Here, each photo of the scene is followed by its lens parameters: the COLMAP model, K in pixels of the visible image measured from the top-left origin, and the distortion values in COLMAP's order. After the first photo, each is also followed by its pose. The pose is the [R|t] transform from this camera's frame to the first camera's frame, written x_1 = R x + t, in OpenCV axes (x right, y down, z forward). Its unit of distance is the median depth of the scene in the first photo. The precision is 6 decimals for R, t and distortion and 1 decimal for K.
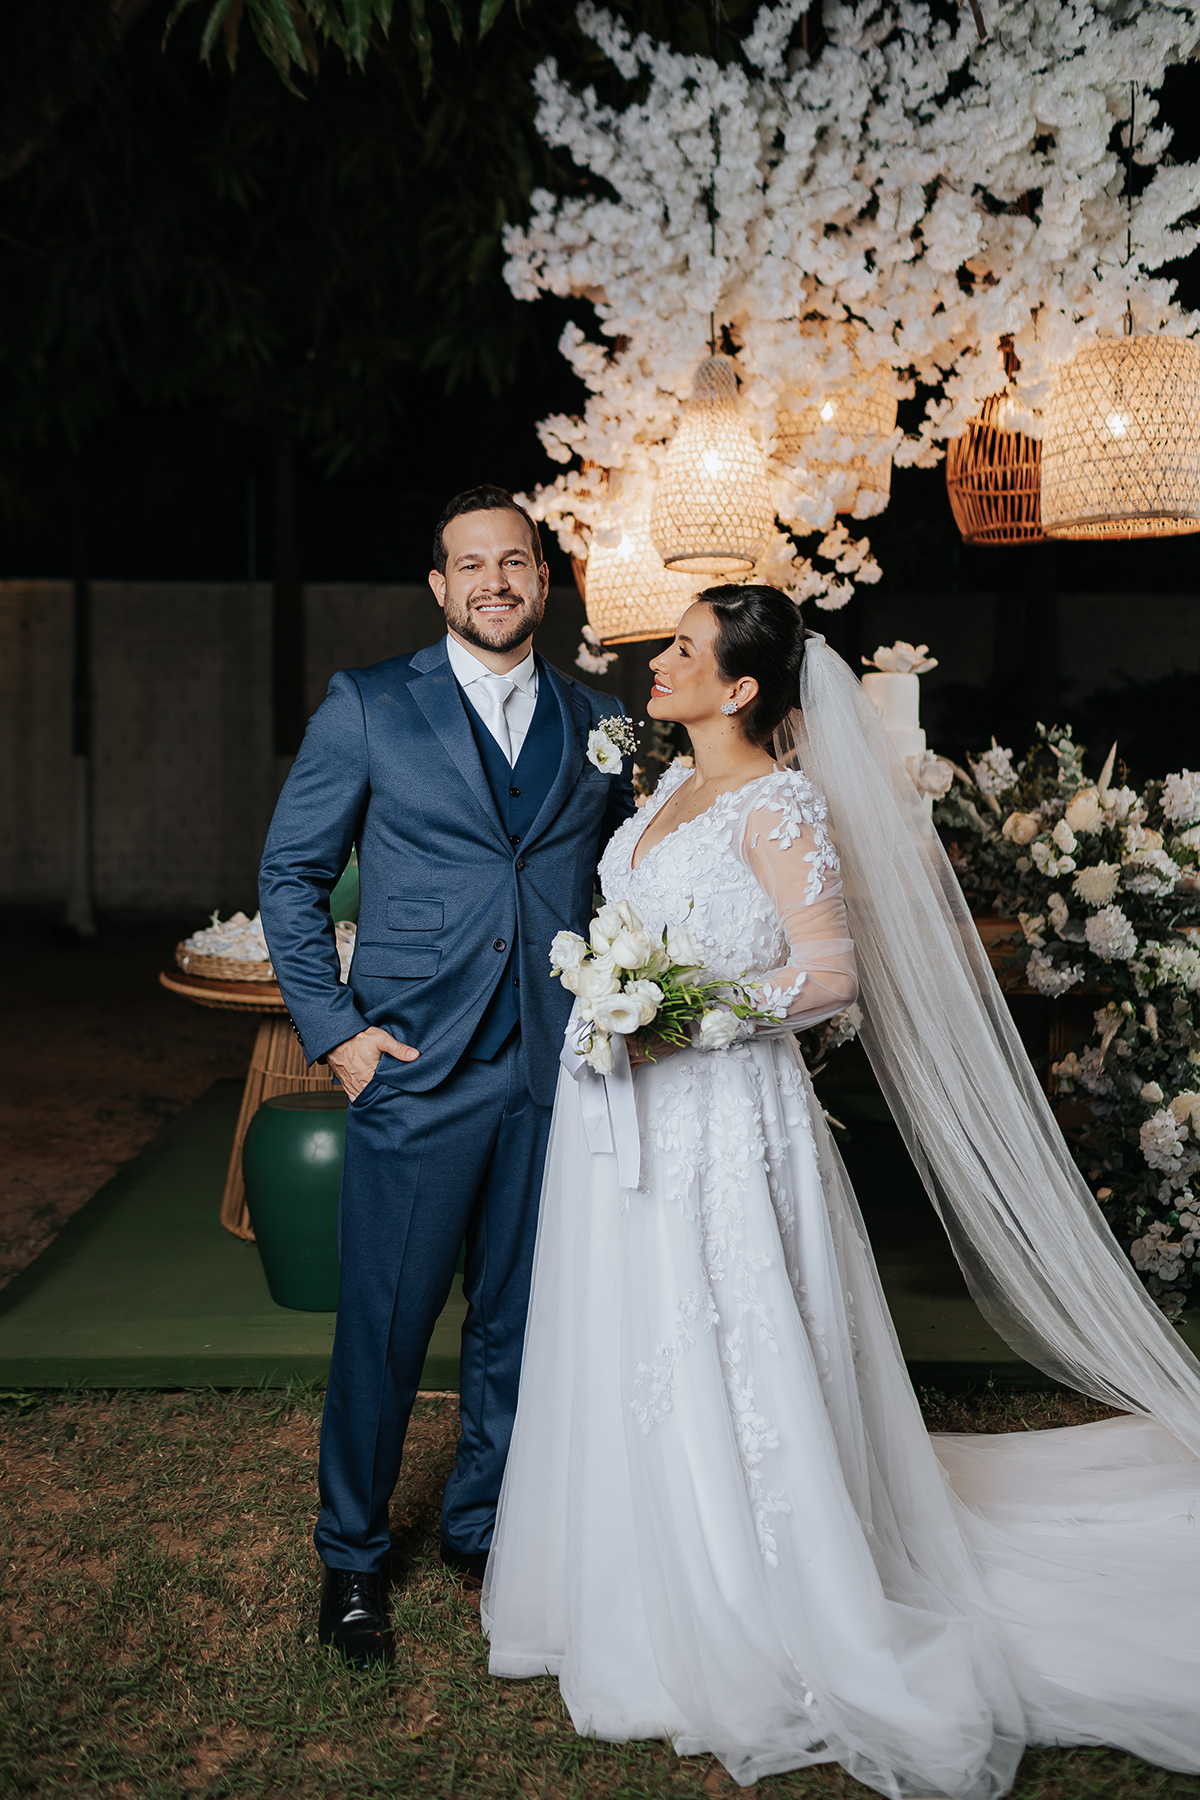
lens RADIAL K [[1674.1, 0, 606.4], [0, 1674.1, 892.4], [0, 0, 1]] dist [0.007516, -0.005990]
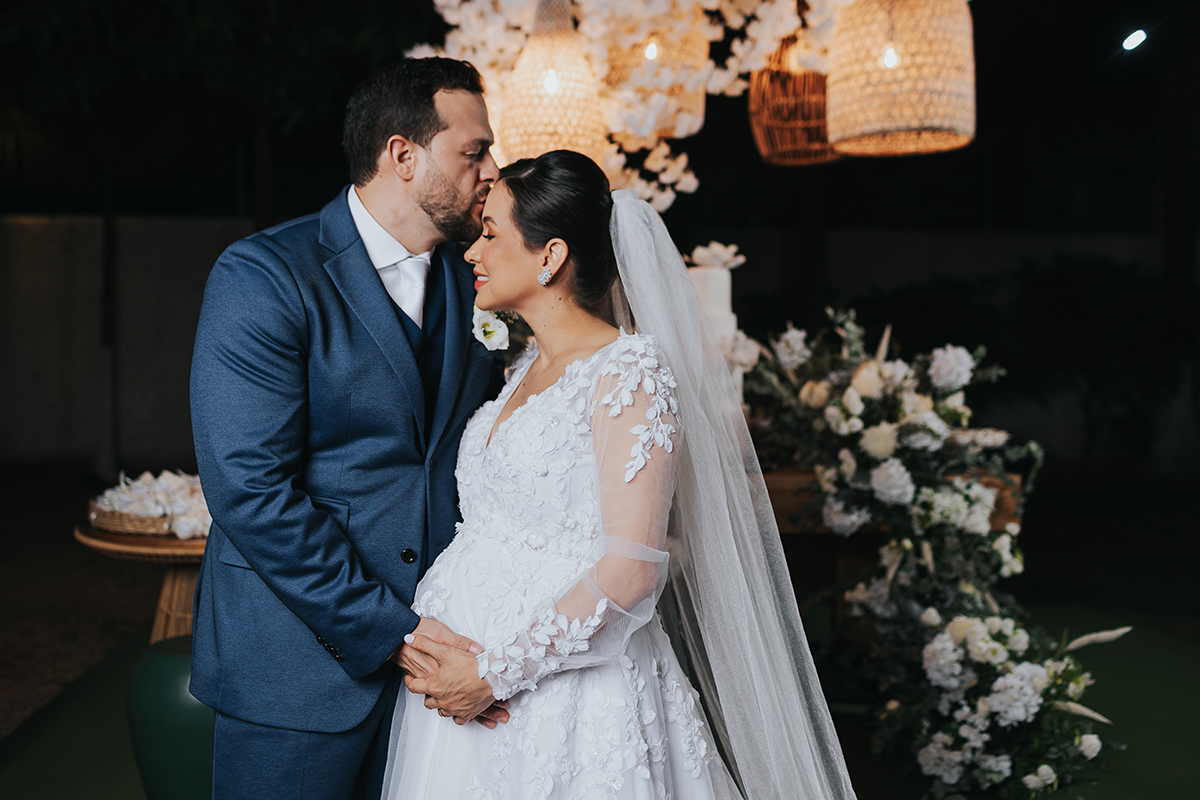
lens RADIAL K [[1146.8, 0, 595.3], [0, 1146.8, 399.8], [0, 0, 1]] dist [0.001308, 0.001275]
pose [[0.997696, -0.007220, 0.067452, 0.035696], [0.009737, 0.999265, -0.037070, -0.005844], [-0.067135, 0.037641, 0.997034, 0.197931]]
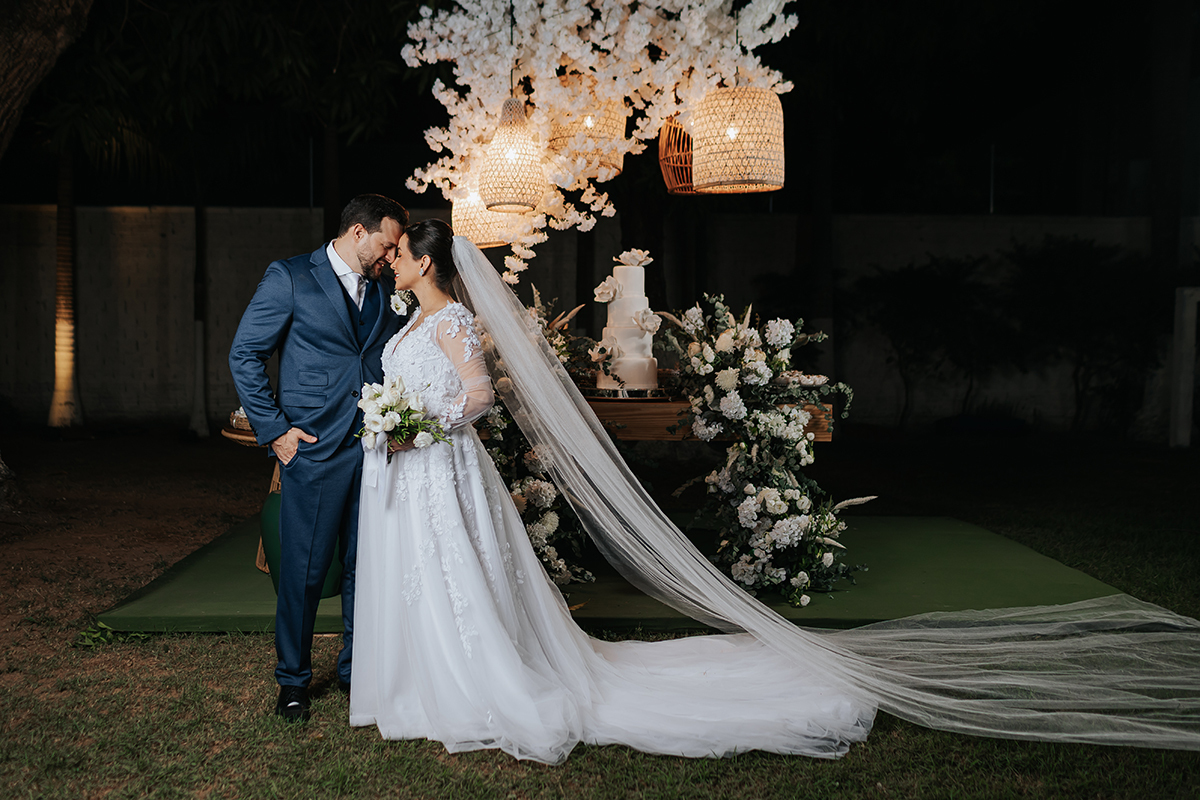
lens RADIAL K [[1198.0, 0, 596.3], [0, 1198.0, 424.7], [0, 0, 1]] dist [0.010263, -0.010768]
pose [[0.999986, -0.001994, 0.004943, 0.141891], [0.001992, 0.999998, 0.000481, 0.044475], [-0.004944, -0.000471, 0.999988, -0.327618]]
